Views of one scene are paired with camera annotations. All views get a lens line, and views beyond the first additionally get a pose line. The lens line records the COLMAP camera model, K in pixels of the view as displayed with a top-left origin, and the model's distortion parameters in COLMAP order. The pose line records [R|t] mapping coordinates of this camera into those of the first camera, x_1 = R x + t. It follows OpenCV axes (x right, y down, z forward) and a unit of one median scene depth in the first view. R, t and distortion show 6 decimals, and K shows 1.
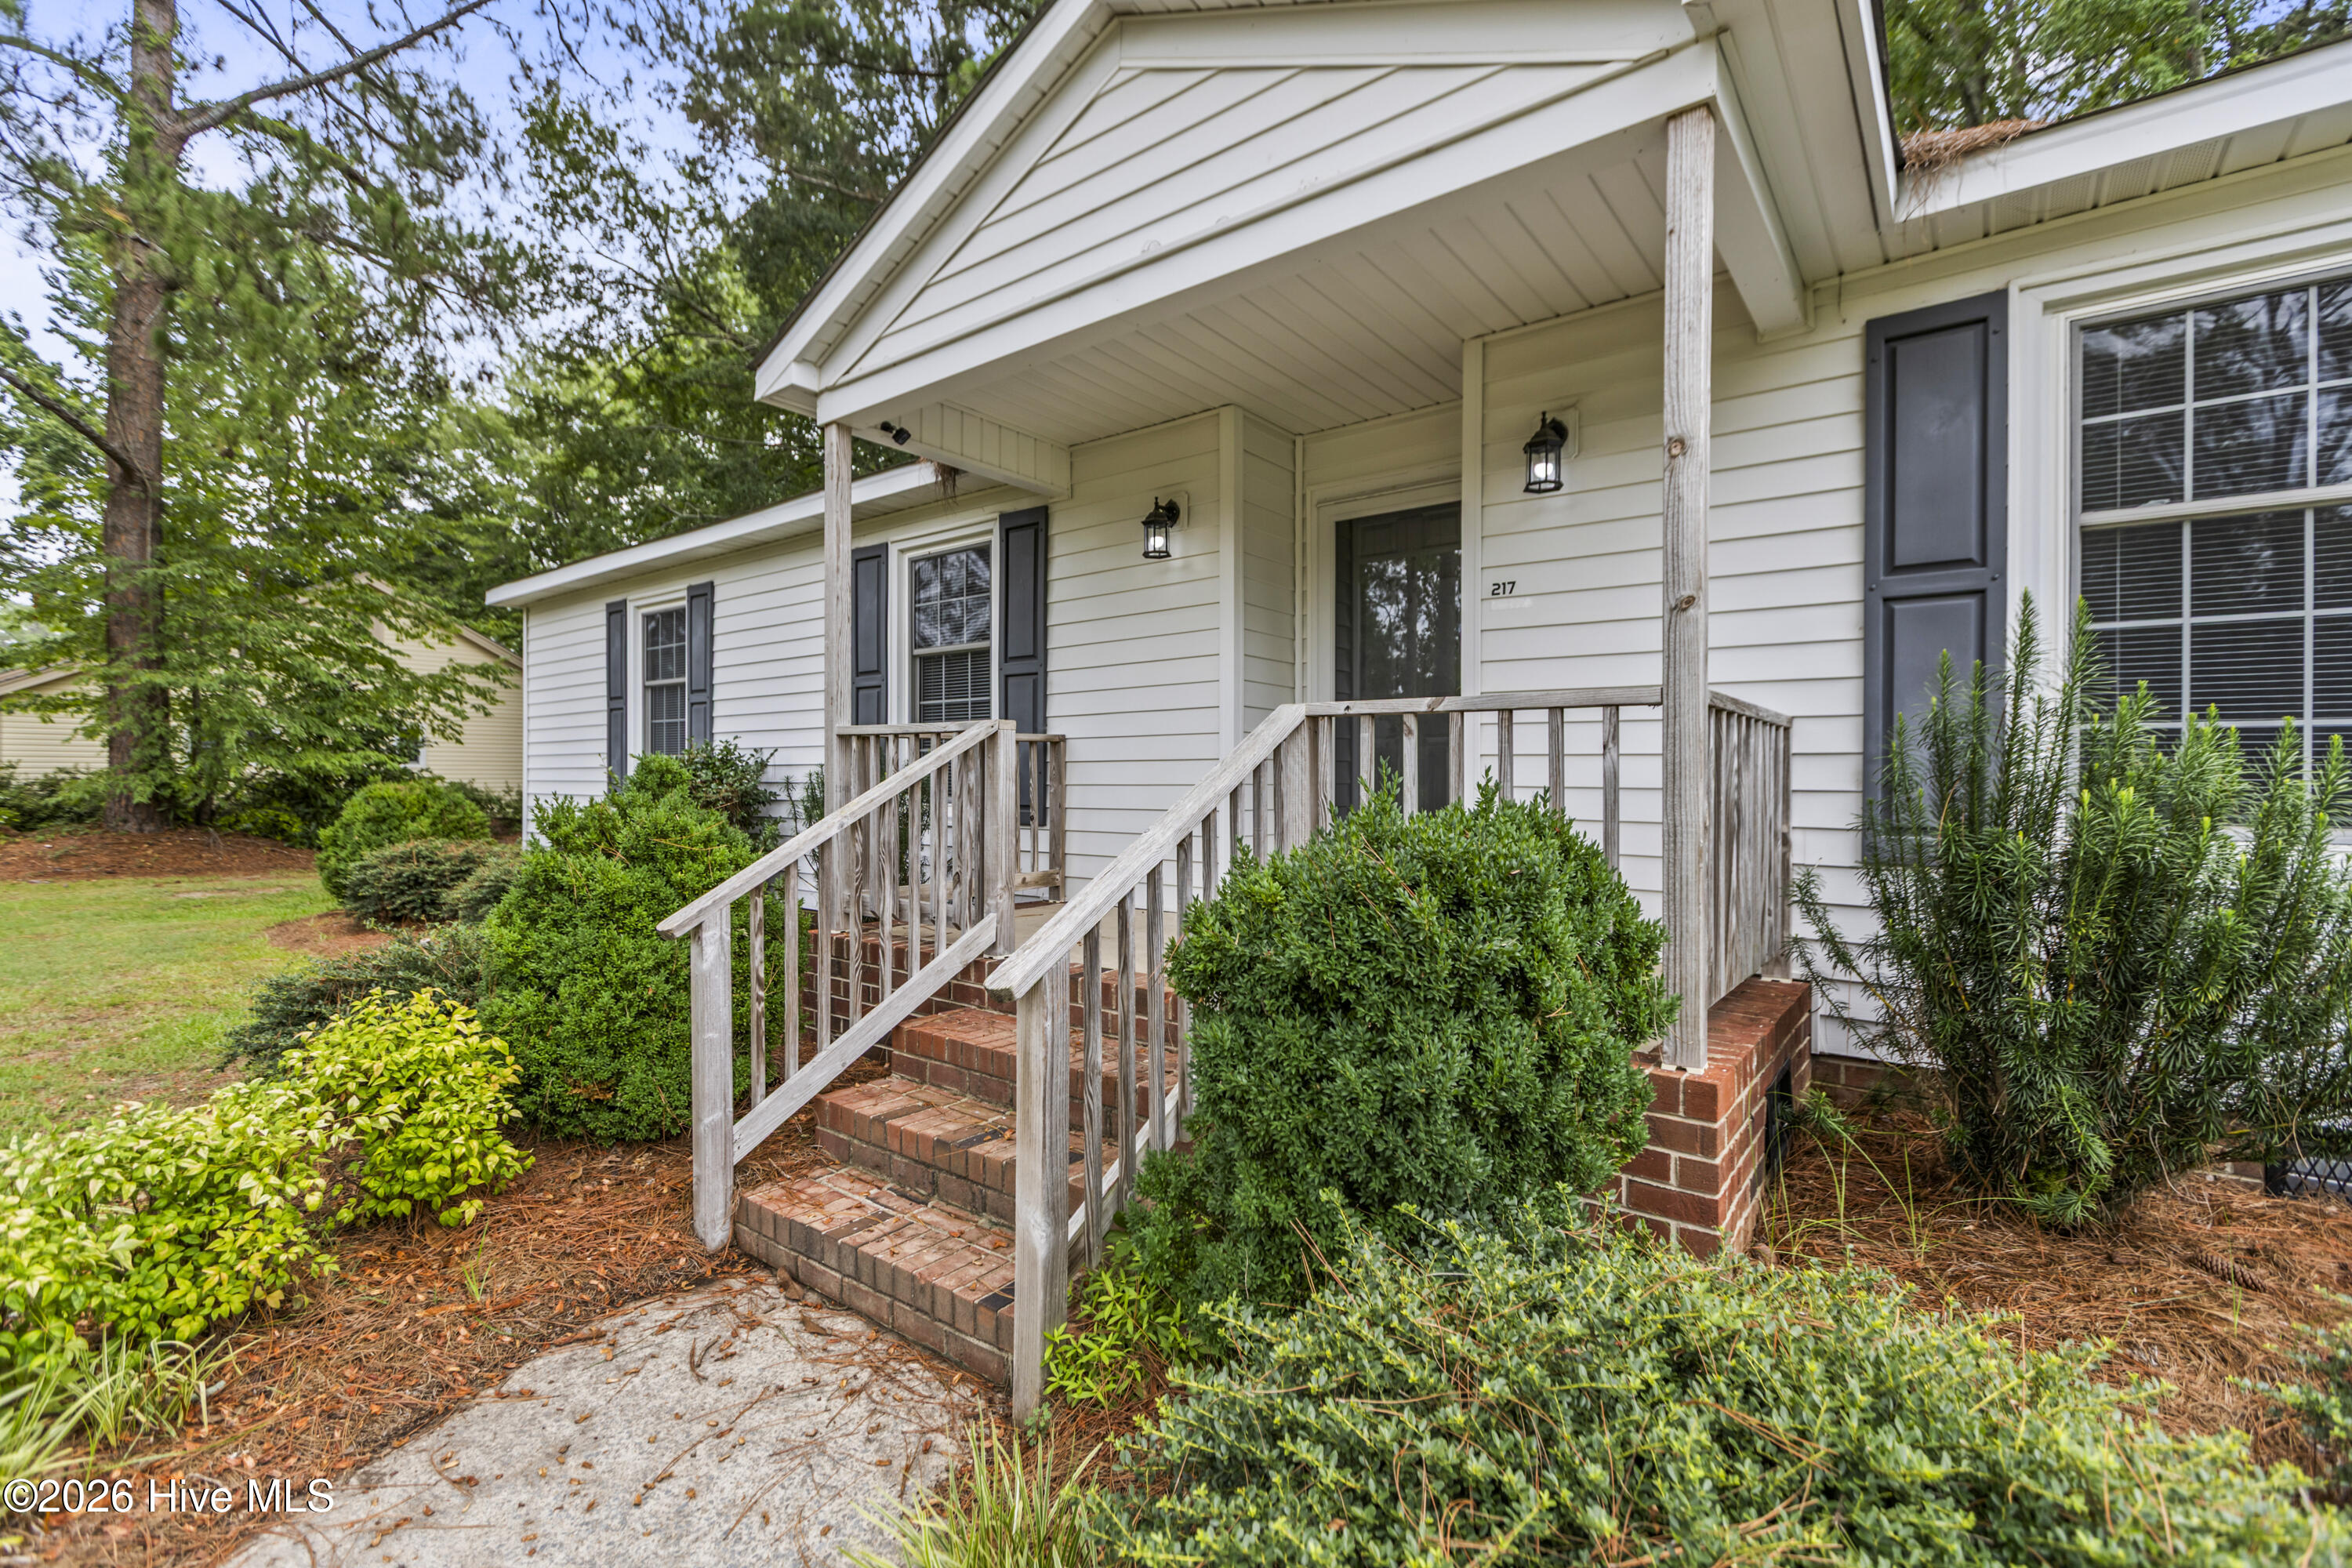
lens RADIAL K [[1035.8, 0, 1176.0], [0, 1035.8, 784.0], [0, 0, 1]] dist [-0.004863, -0.000824]
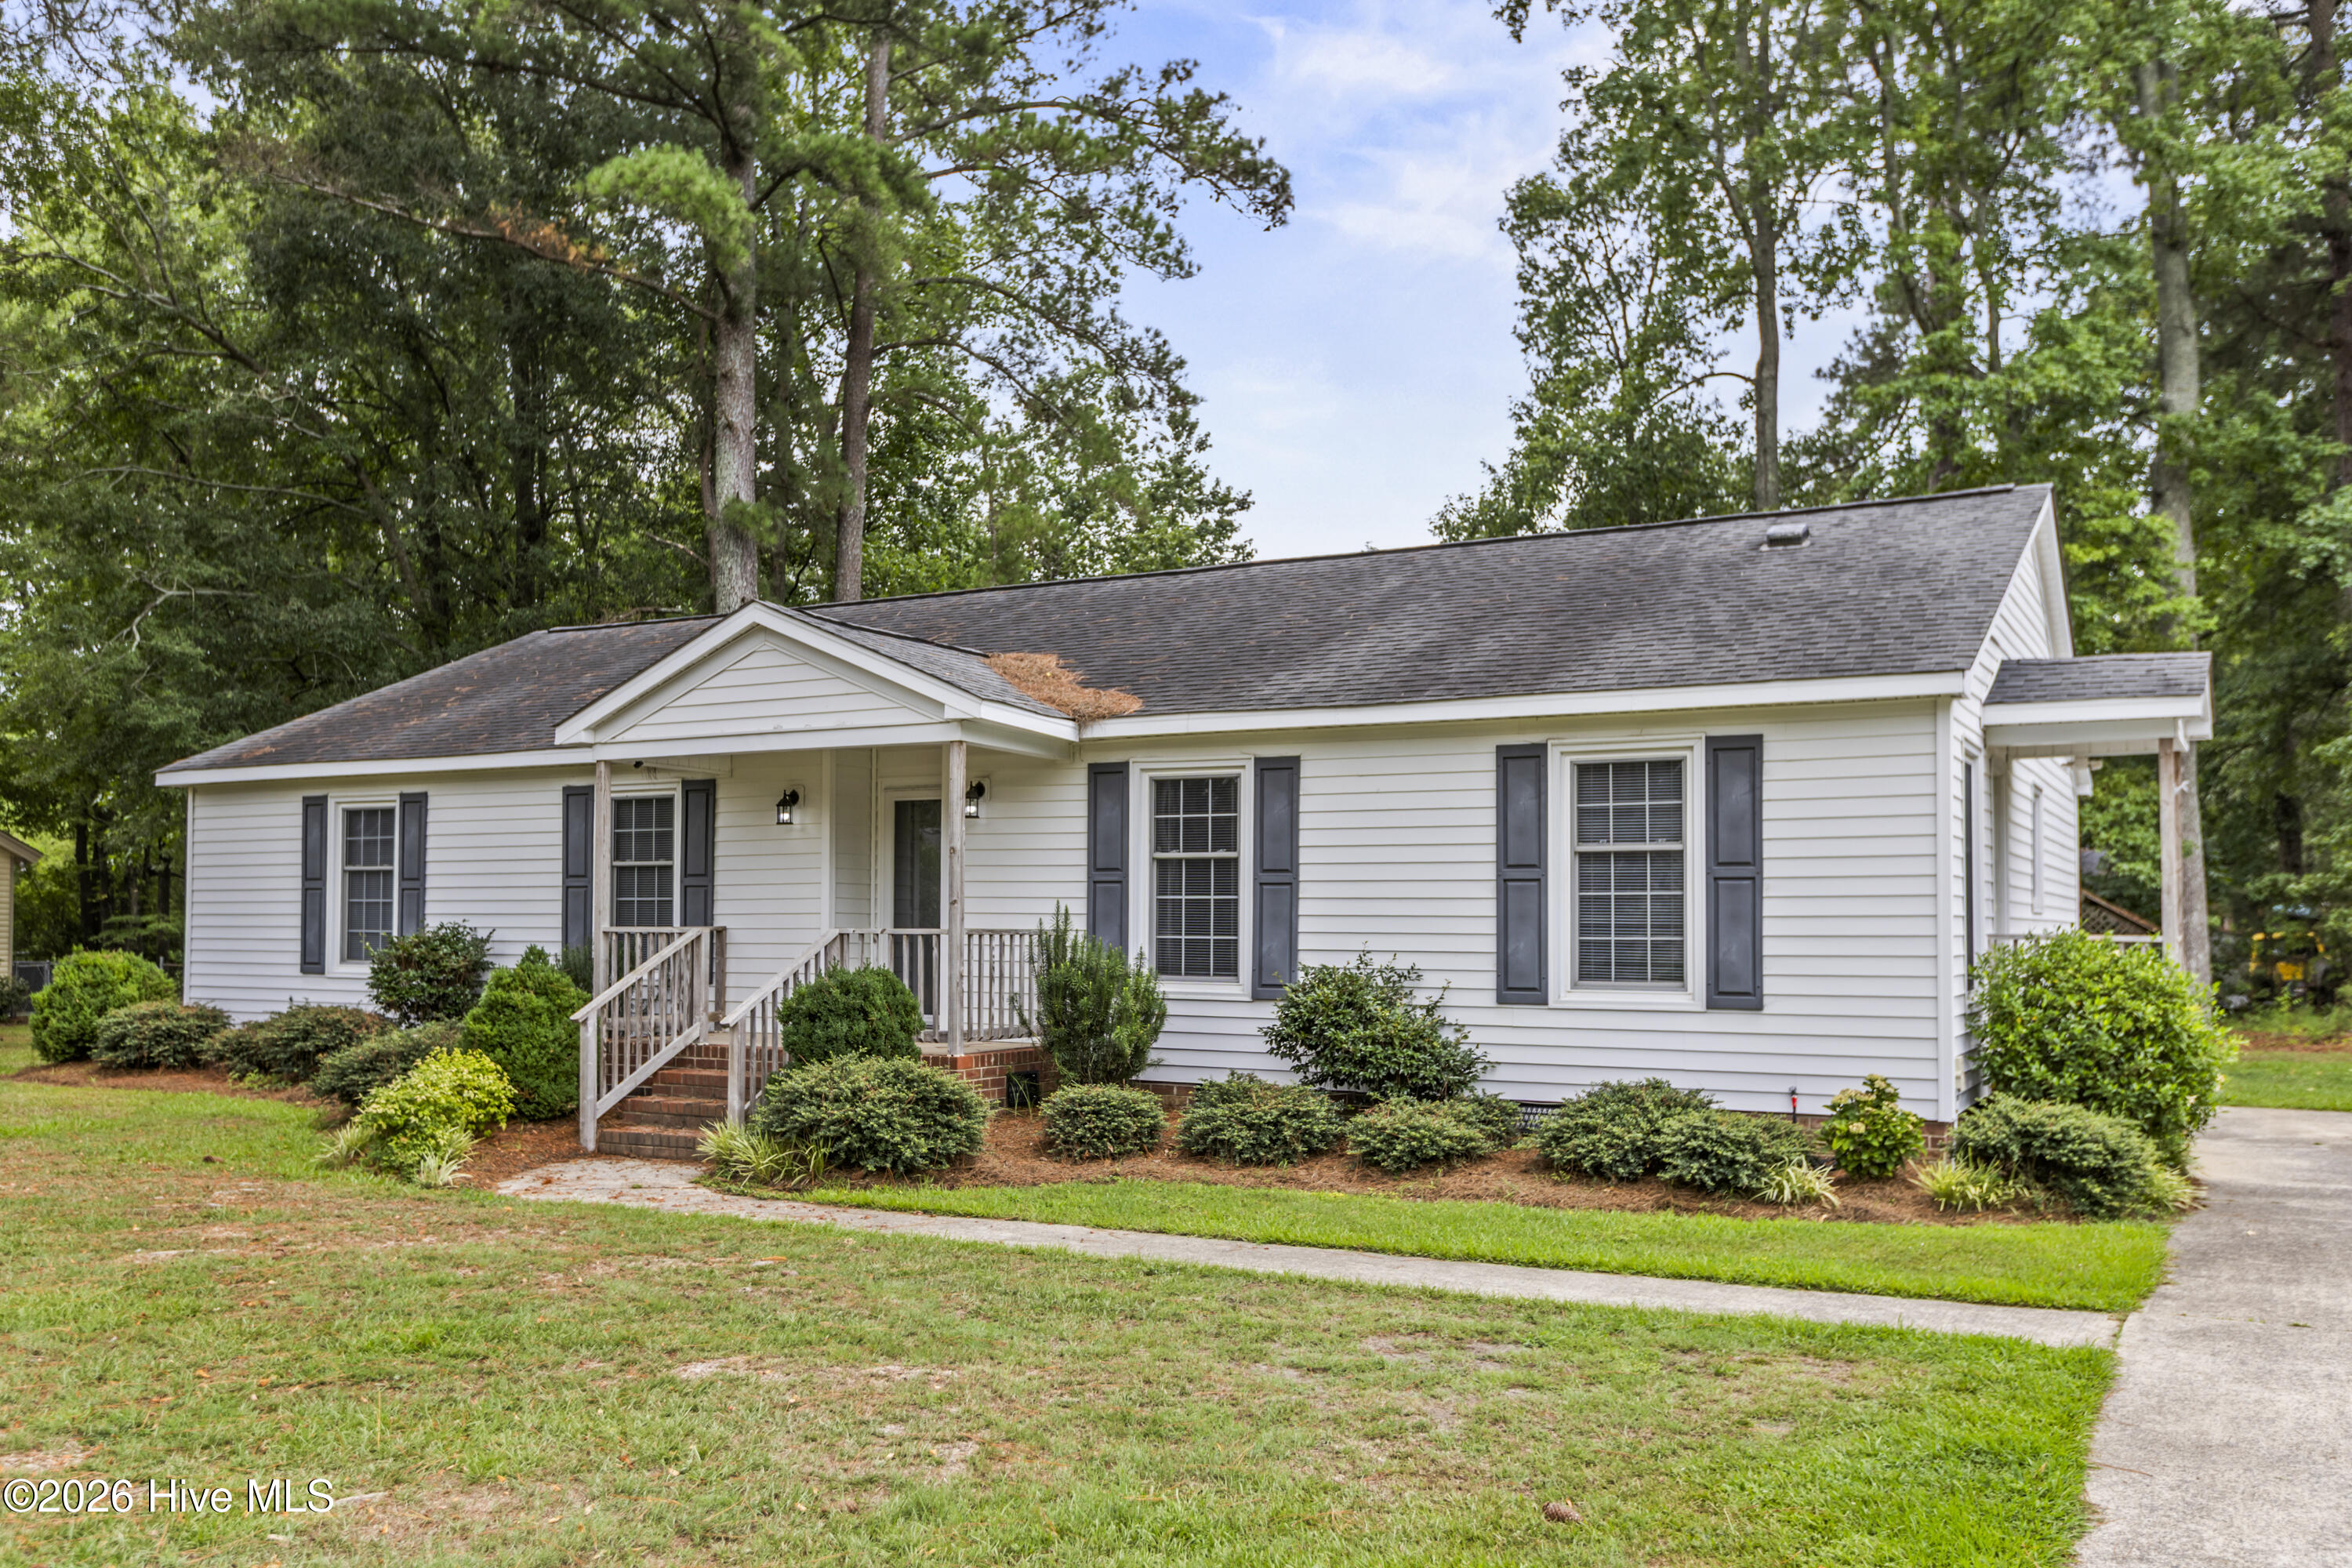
lens RADIAL K [[1961.4, 0, 1179.6], [0, 1961.4, 857.2], [0, 0, 1]] dist [0.012014, -0.012778]
pose [[0.987048, 0.007653, 0.160243, 0.094373], [-0.000977, 0.999130, -0.041697, -0.027811], [-0.160423, 0.041000, 0.986196, -2.032089]]
